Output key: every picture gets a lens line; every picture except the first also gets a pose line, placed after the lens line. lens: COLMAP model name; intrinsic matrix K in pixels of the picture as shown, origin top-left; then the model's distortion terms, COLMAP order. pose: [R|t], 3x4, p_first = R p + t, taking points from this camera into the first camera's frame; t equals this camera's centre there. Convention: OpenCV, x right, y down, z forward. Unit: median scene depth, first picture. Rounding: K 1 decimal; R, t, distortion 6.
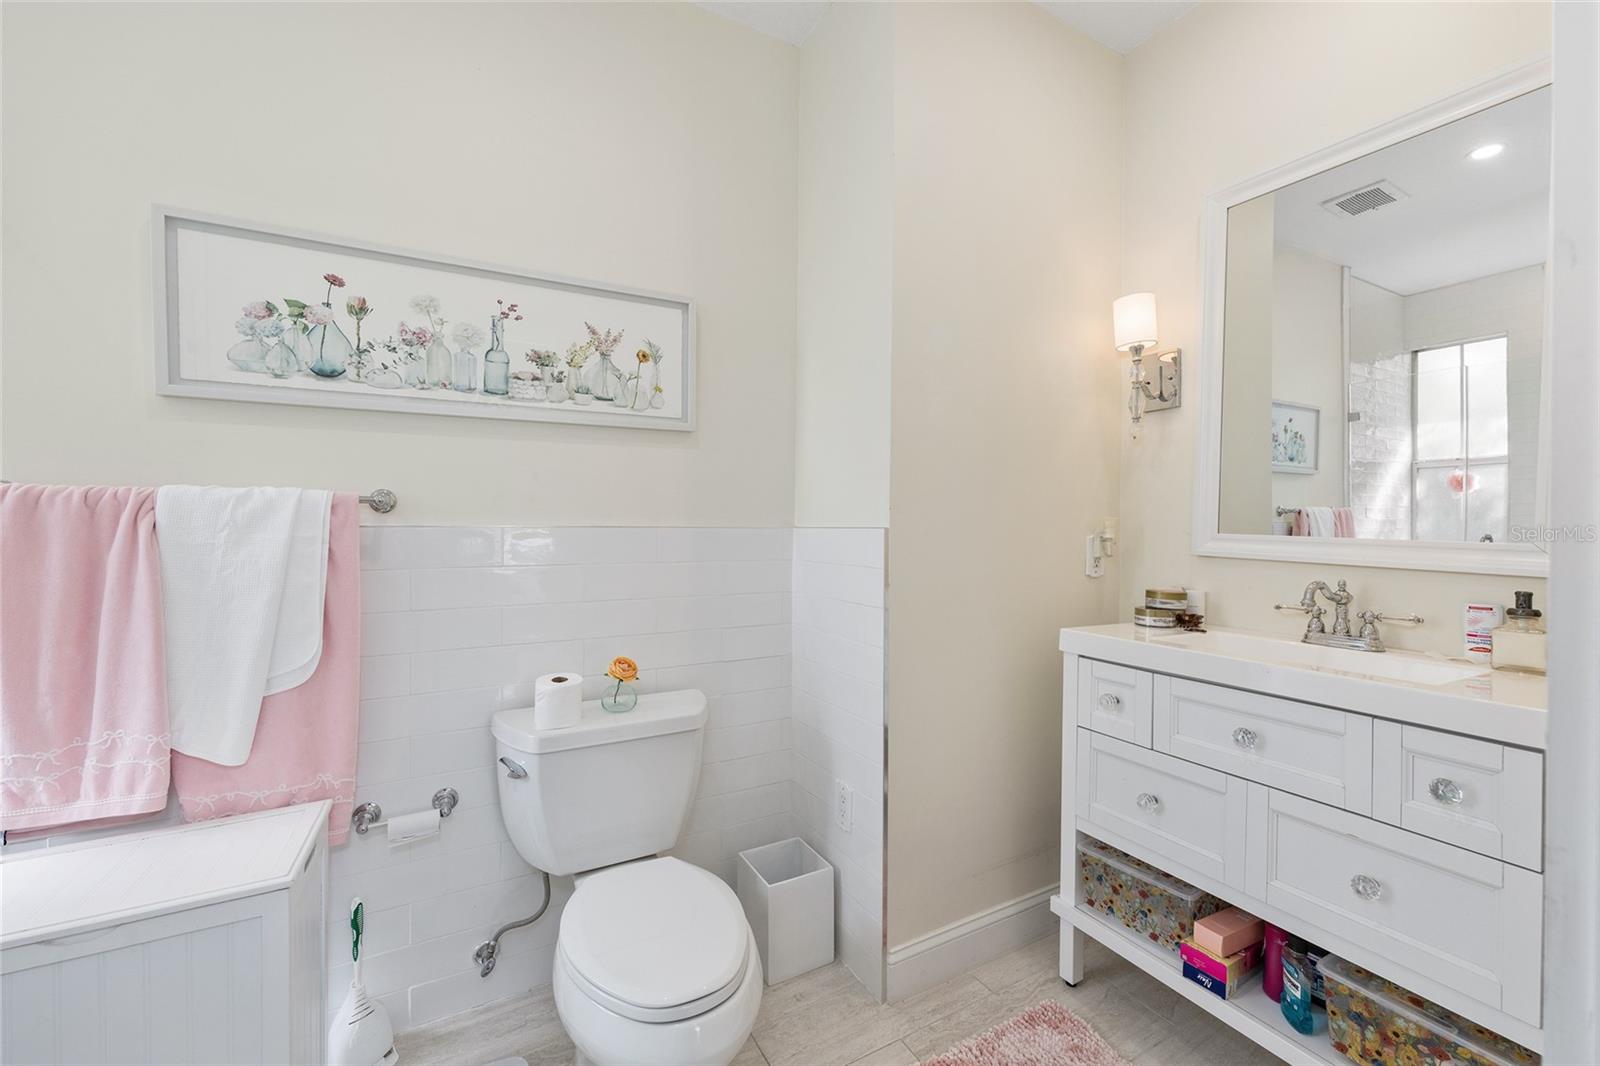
lens RADIAL K [[642.6, 0, 799.6], [0, 642.6, 534.4], [0, 0, 1]] dist [-0.004371, 0.000227]
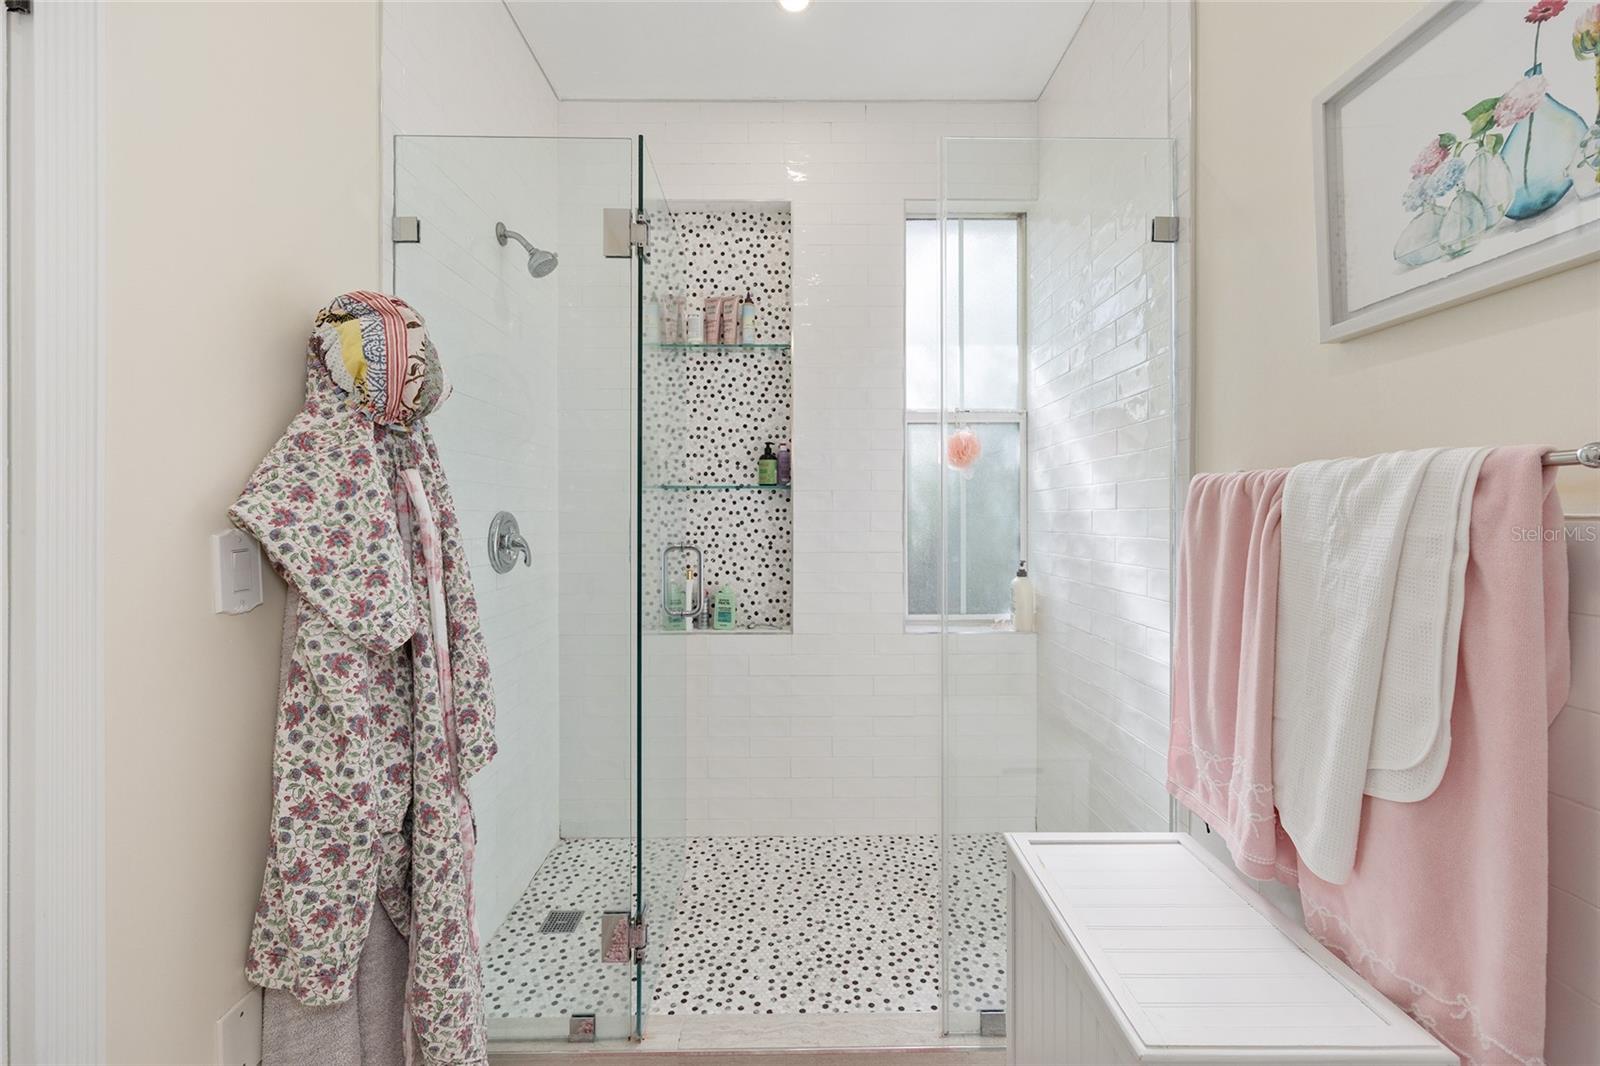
lens RADIAL K [[642.6, 0, 788.5], [0, 642.6, 517.8], [0, 0, 1]] dist [-0.004371, 0.000227]
pose [[-0.486042, -0.000017, -0.873936, -0.027861], [-0.013595, 0.999879, 0.007541, -0.008670], [0.873830, 0.015546, -0.485983, 0.768002]]
